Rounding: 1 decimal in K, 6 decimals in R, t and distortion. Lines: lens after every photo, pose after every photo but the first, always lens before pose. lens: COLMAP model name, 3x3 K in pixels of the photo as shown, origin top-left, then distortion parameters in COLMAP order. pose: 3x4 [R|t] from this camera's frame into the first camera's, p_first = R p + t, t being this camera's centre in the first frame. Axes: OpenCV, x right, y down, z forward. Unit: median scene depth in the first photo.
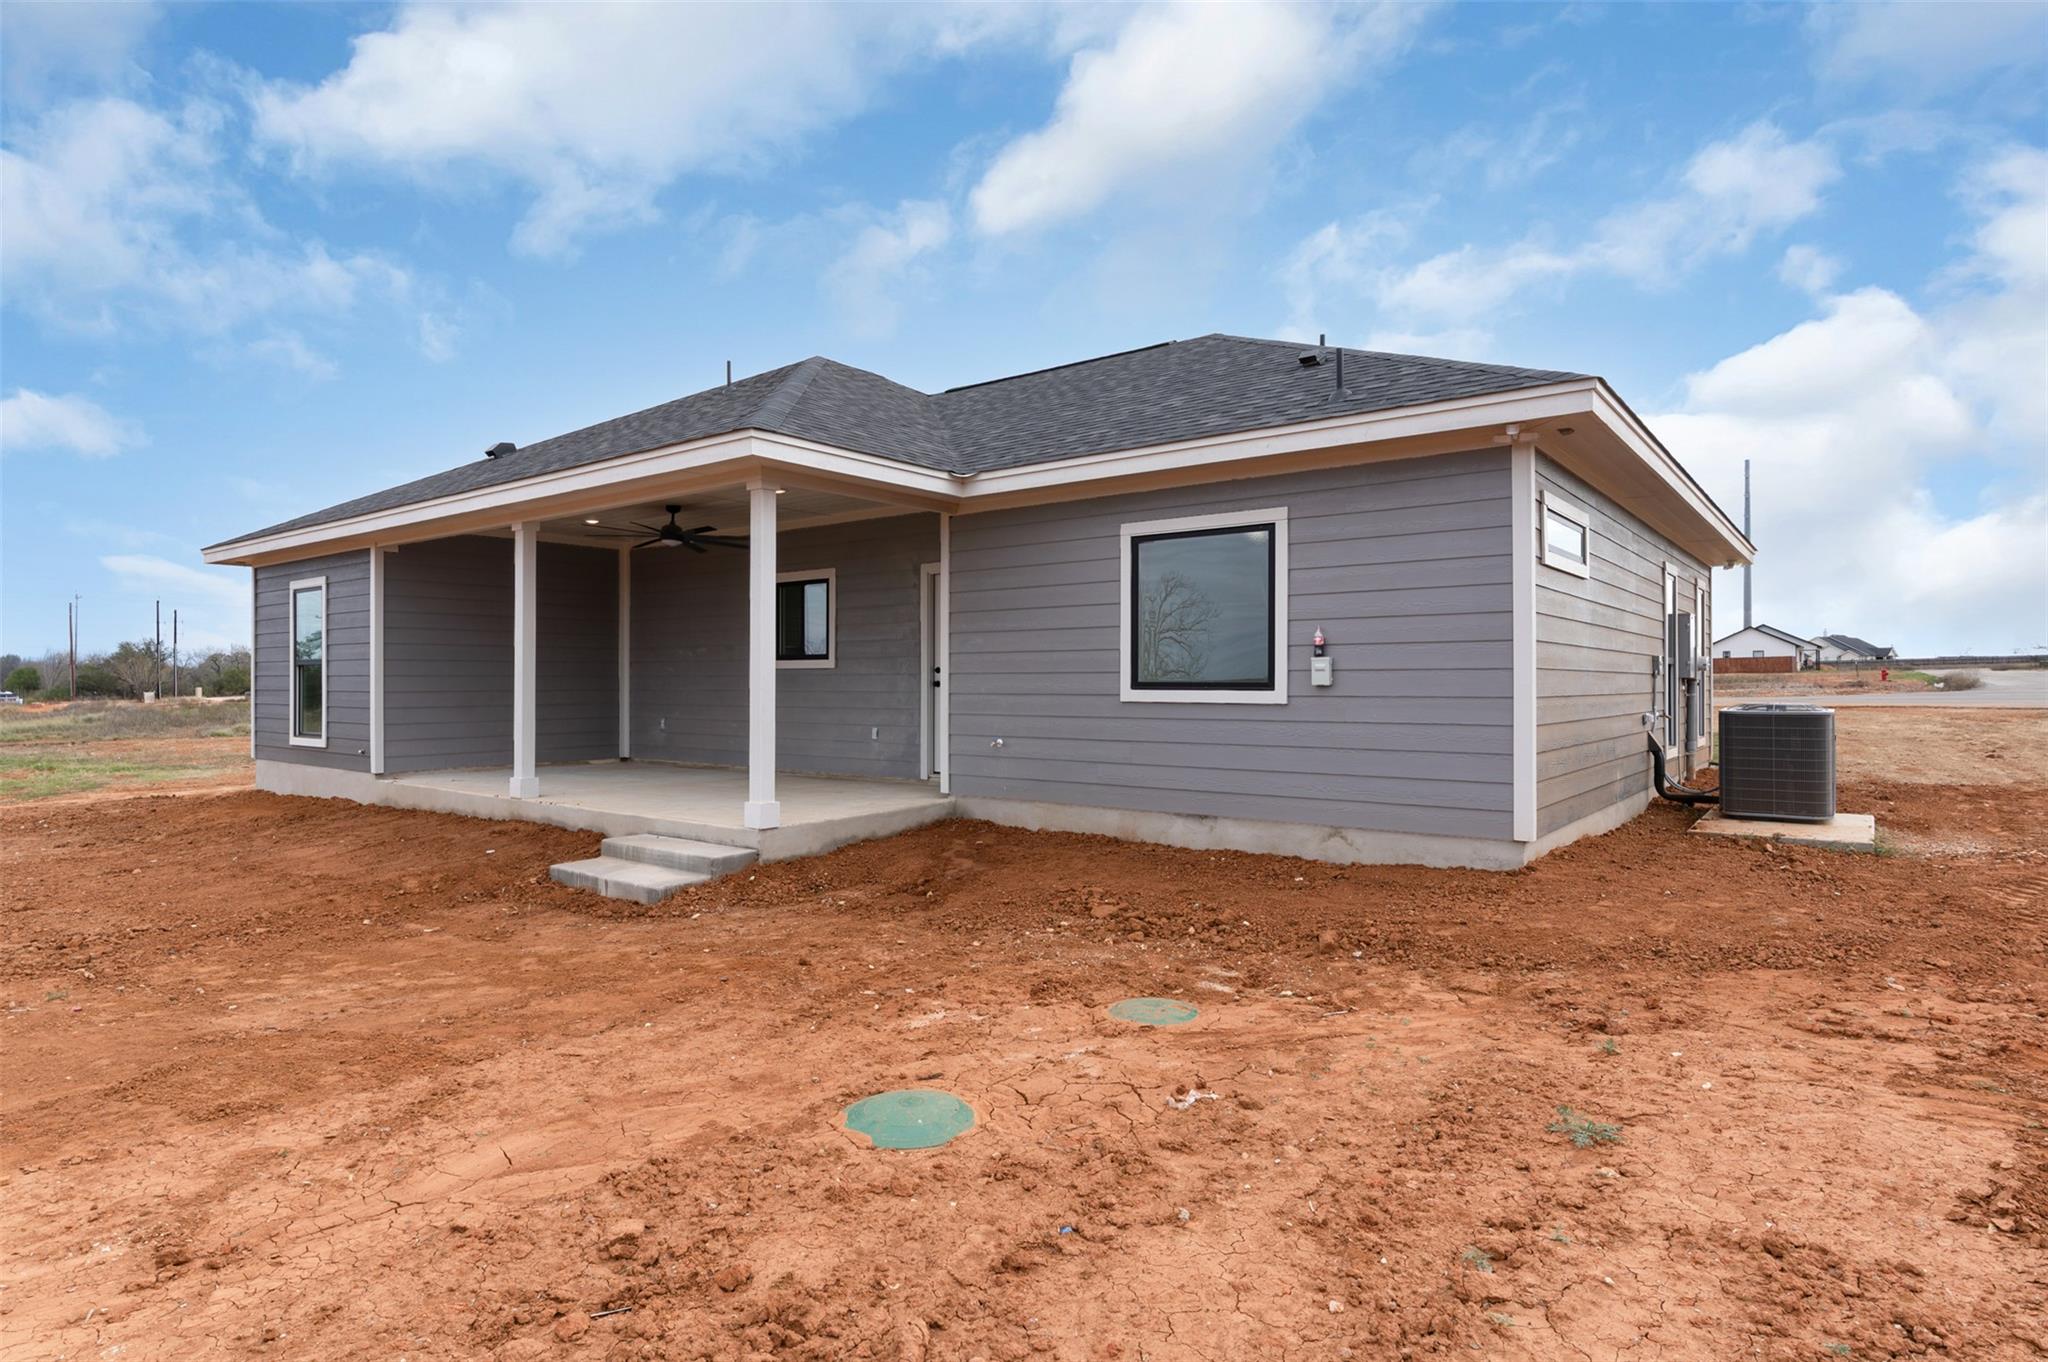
lens RADIAL K [[1124.1, 0, 1017.5], [0, 1124.1, 694.0], [0, 0, 1]] dist [0.024780, 0.001827]
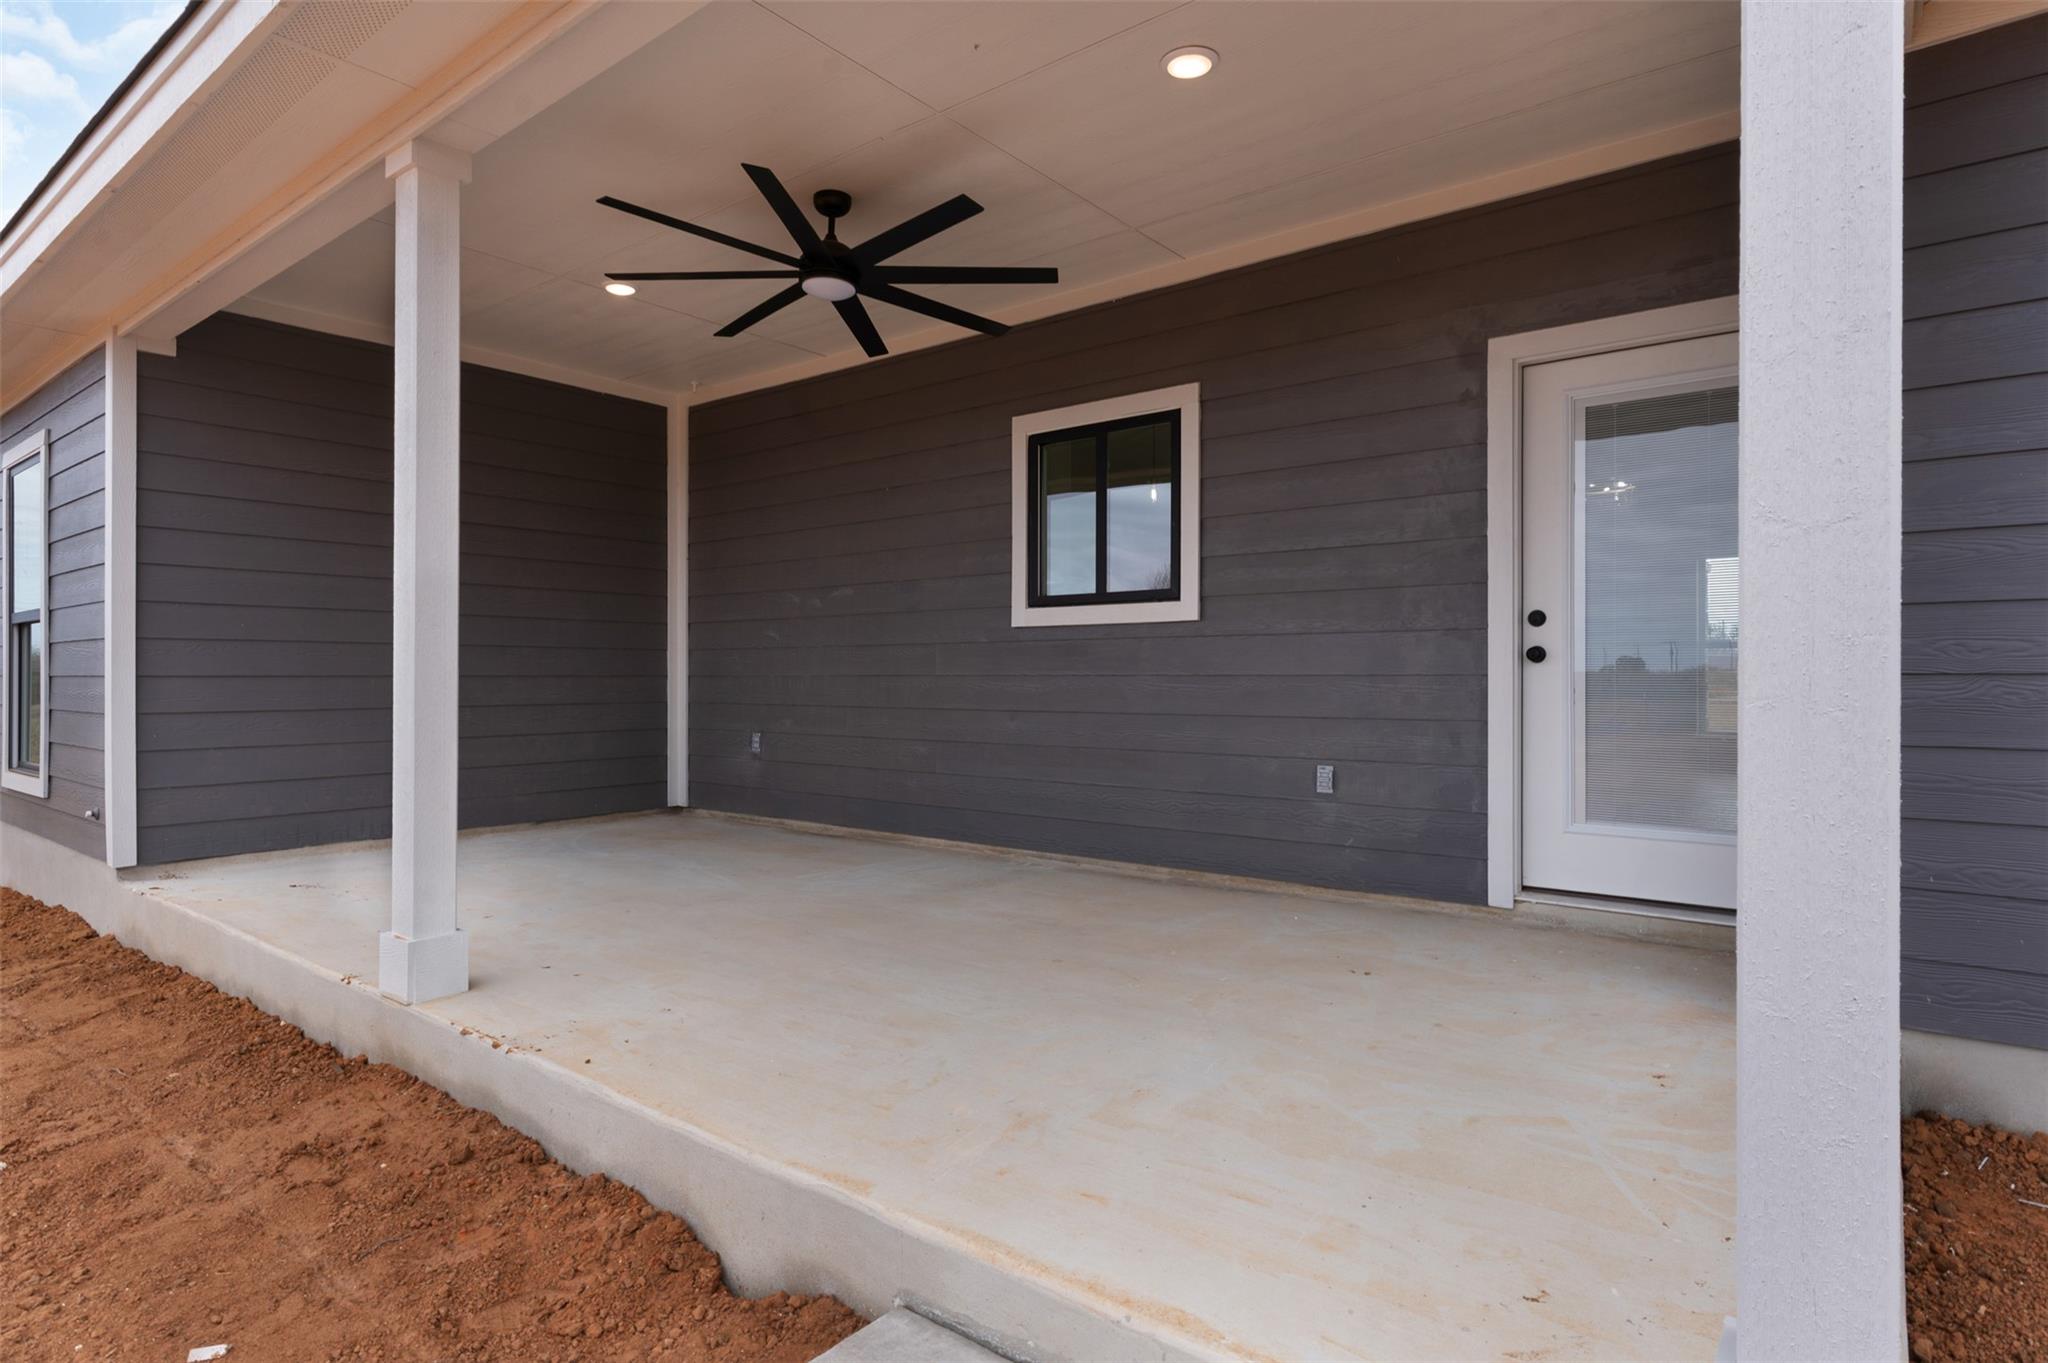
lens RADIAL K [[1124.1, 0, 1022.0], [0, 1124.1, 687.4], [0, 0, 1]] dist [0.024780, 0.001827]
pose [[0.999955, 0.002024, -0.009256, -0.227680], [-0.002038, 0.999997, -0.001551, 0.002824], [0.009252, 0.001570, 0.999956, 0.590984]]
